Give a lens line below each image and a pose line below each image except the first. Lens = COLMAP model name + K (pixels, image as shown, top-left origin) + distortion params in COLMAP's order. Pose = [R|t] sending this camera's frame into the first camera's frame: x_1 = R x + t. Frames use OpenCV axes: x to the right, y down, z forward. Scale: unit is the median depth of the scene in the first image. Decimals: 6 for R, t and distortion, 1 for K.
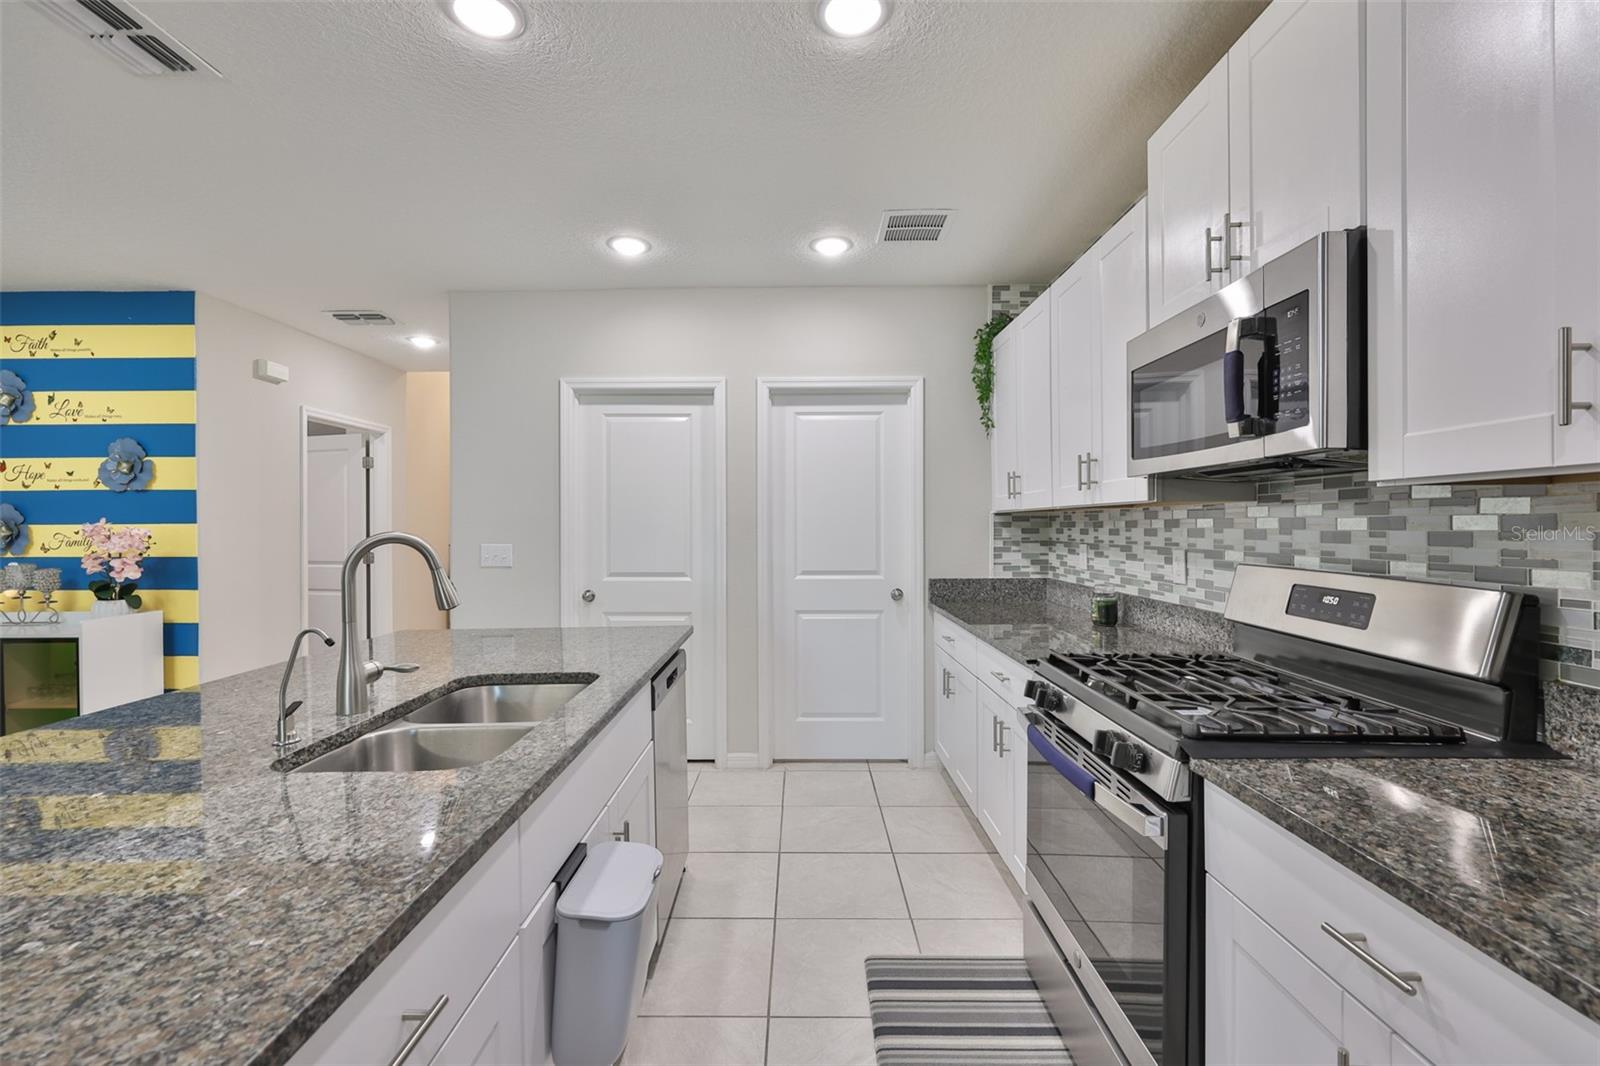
lens RADIAL K [[696.6, 0, 815.6], [0, 696.6, 528.4], [0, 0, 1]] dist [-0.001657, 0.000594]
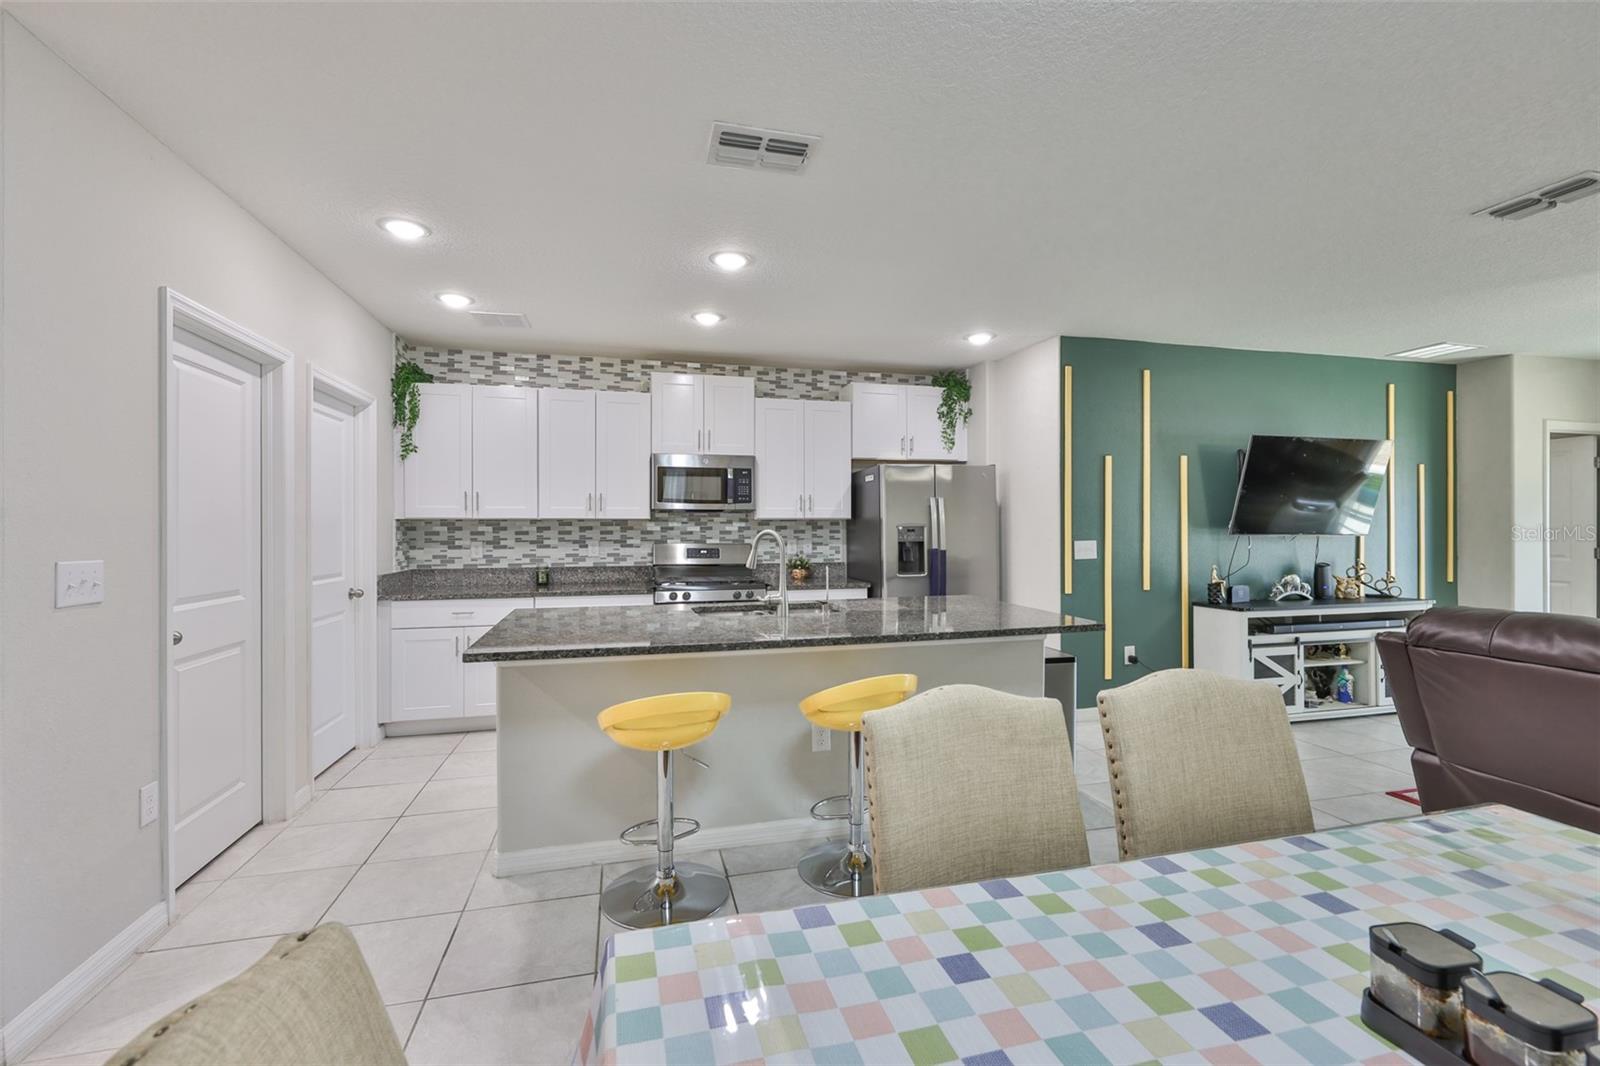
lens RADIAL K [[696.6, 0, 800.9], [0, 696.6, 537.4], [0, 0, 1]] dist [-0.001657, 0.000594]
pose [[-0.271595, -0.005434, 0.962396, -1.116972], [0.007699, 0.999940, 0.007819, 0.005947], [-0.962381, 0.009533, -0.271537, 0.635192]]
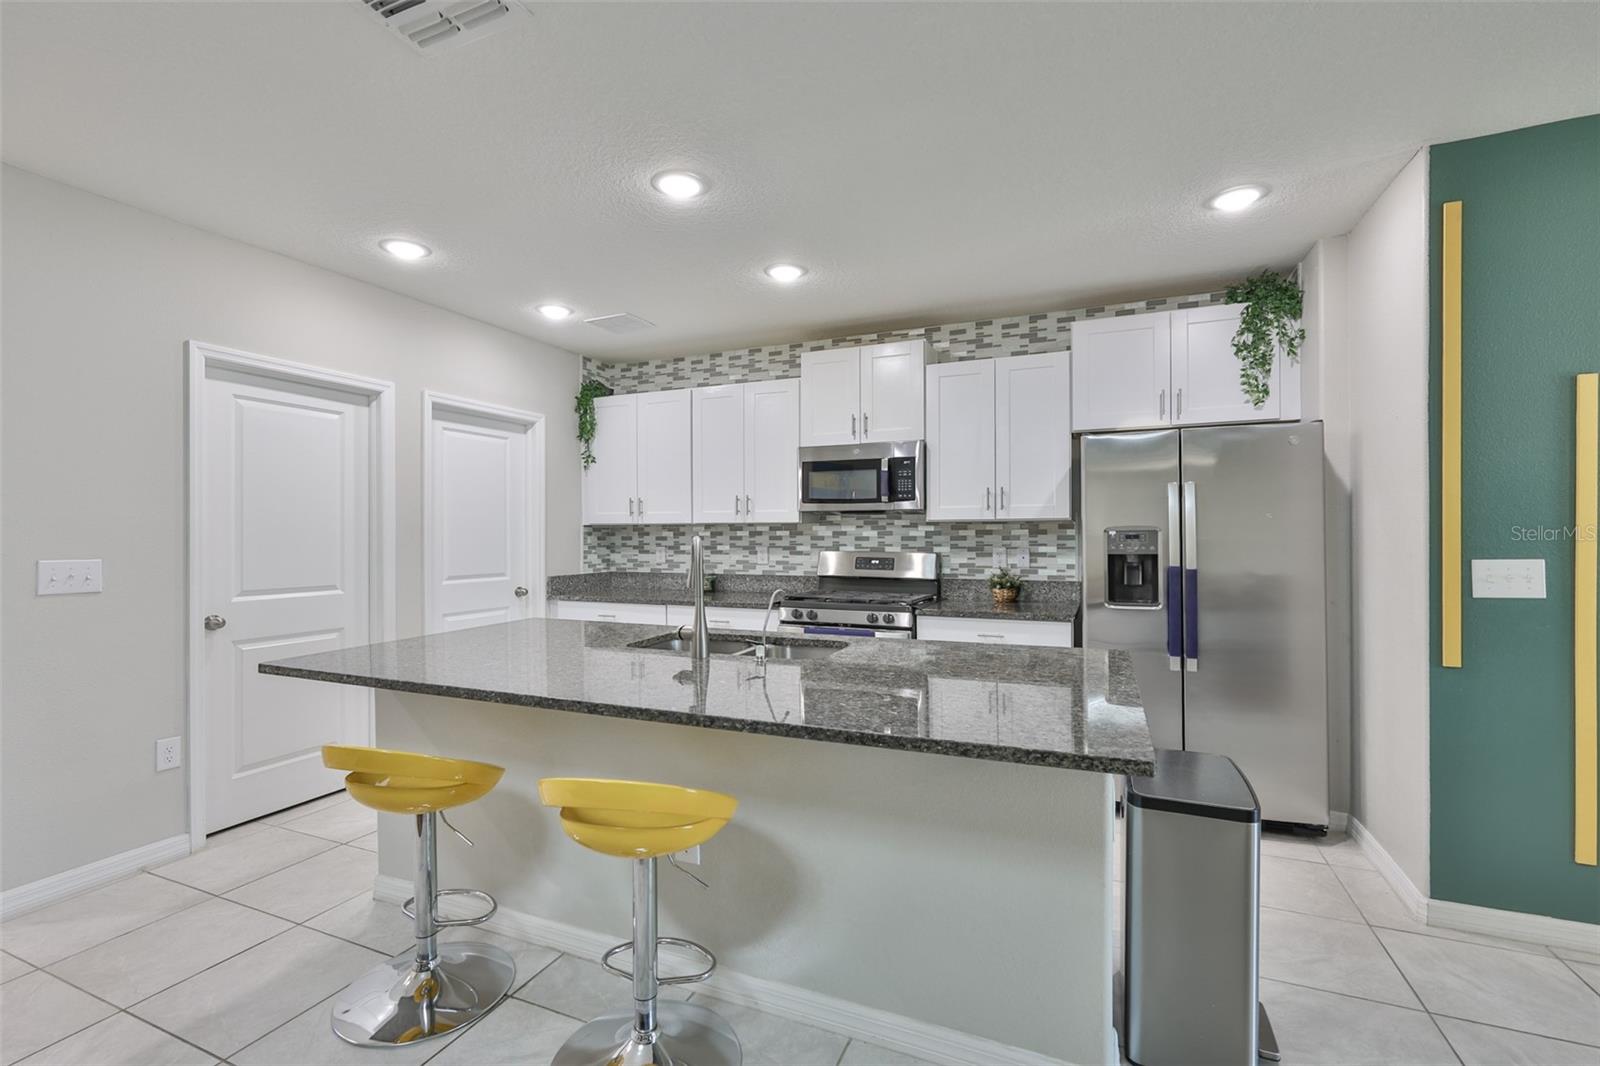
lens RADIAL K [[696.6, 0, 804.8], [0, 696.6, 536.7], [0, 0, 1]] dist [-0.001657, 0.000594]
pose [[0.391465, 0.000812, 0.920193, -0.810567], [0.003948, 0.999989, -0.002562, 0.005067], [-0.920184, 0.004636, 0.391458, 0.081495]]
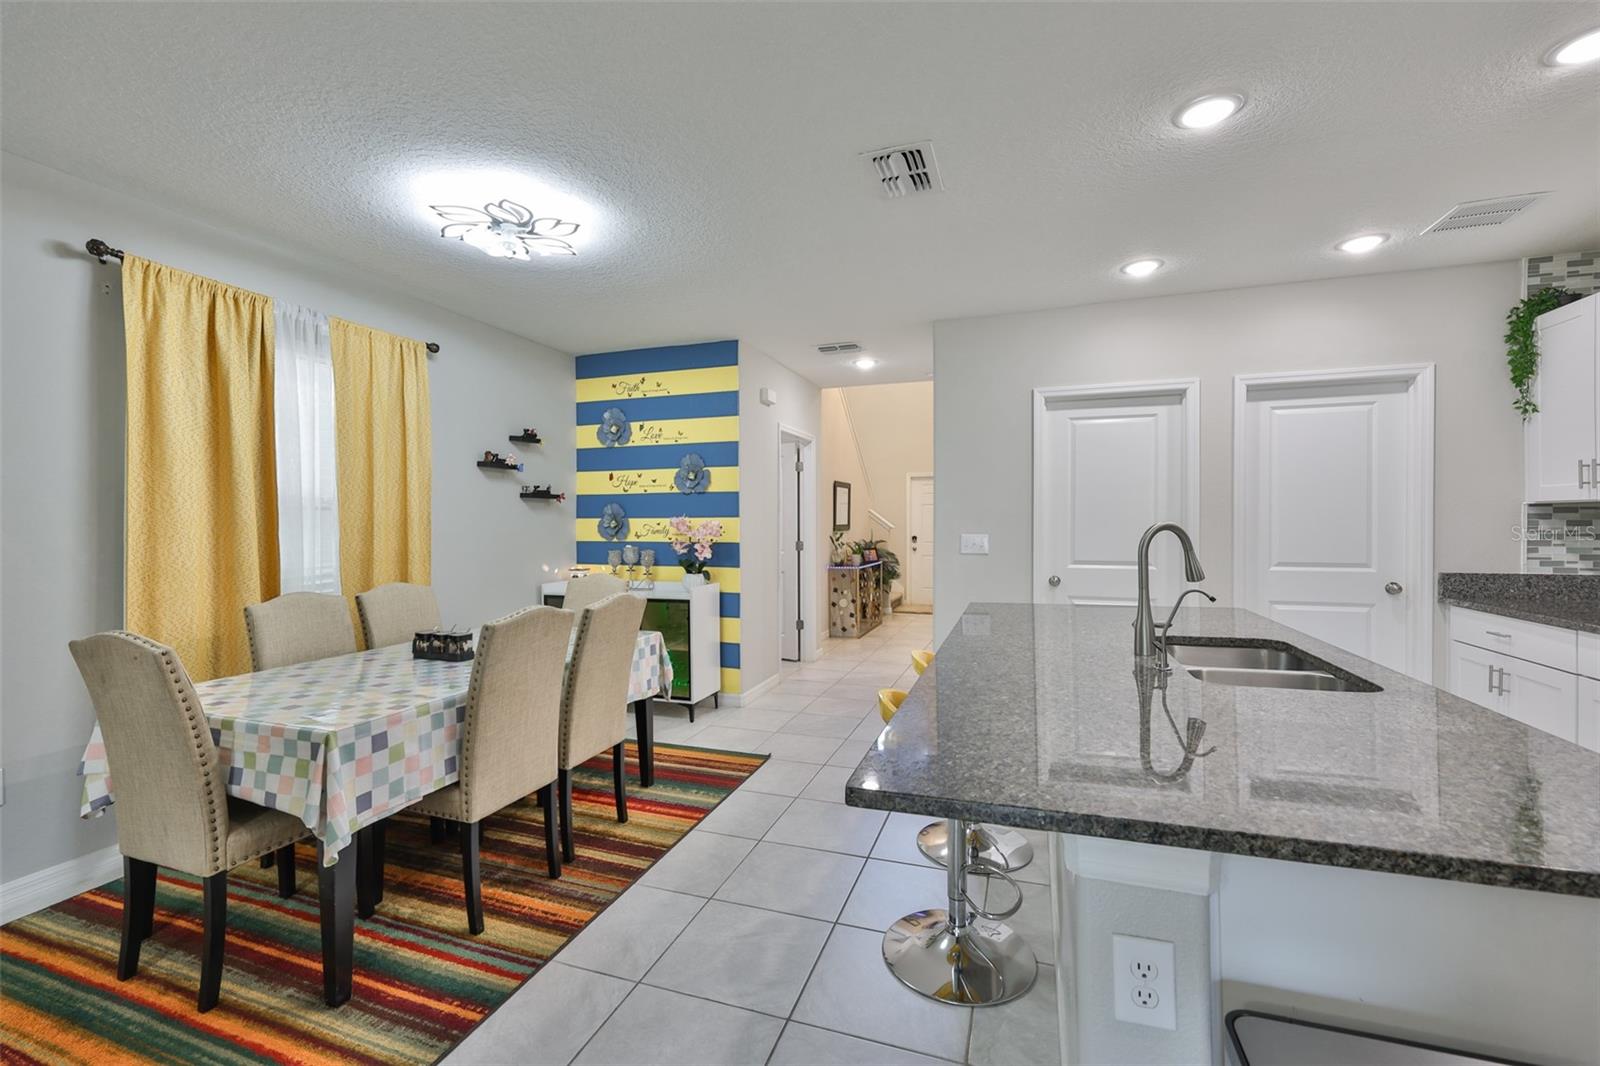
lens RADIAL K [[696.6, 0, 798.3], [0, 696.6, 529.3], [0, 0, 1]] dist [-0.001657, 0.000594]
pose [[0.942069, 0.003608, -0.335399, -0.348896], [-0.001003, 0.999968, 0.007939, 0.005393], [0.335417, -0.007143, 0.942043, -0.201521]]
